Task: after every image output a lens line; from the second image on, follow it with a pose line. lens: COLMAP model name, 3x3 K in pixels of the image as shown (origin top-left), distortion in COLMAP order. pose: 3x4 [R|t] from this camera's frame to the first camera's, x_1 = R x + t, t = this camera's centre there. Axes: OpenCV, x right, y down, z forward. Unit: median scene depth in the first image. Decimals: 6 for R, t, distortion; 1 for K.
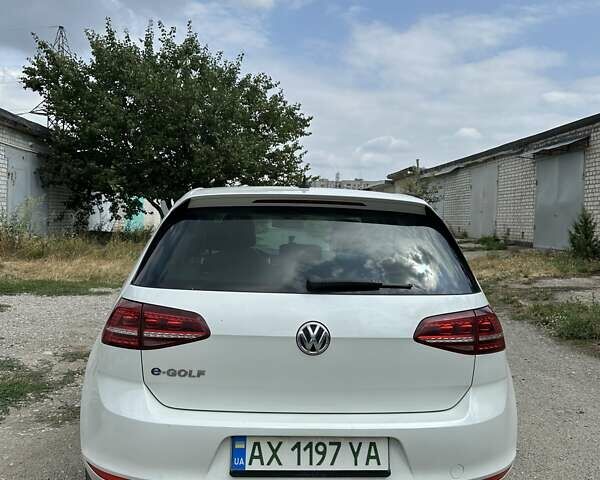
lens RADIAL K [[603.1, 0, 279.0], [0, 603.1, 241.7], [0, 0, 1]] dist [0.112808, -0.194263]
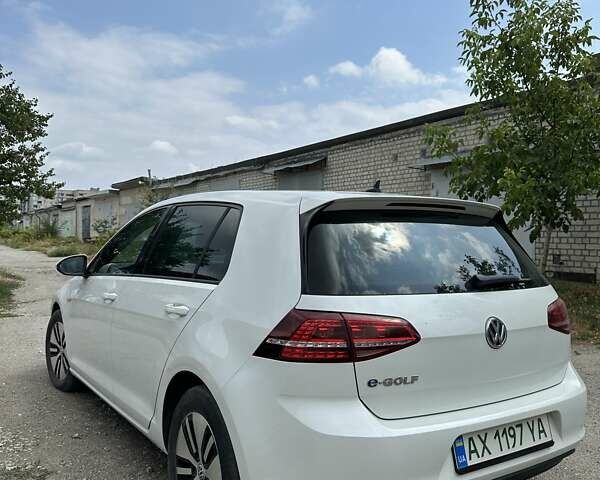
lens RADIAL K [[630.0, 0, 249.1], [0, 630.0, 238.8], [0, 0, 1]] dist [-0.006078, -0.056489]
pose [[0.851189, -0.006589, 0.524819, -0.191013], [0.021708, 0.999508, -0.022658, 0.002382], [-0.524411, 0.030679, 0.850912, 0.060802]]
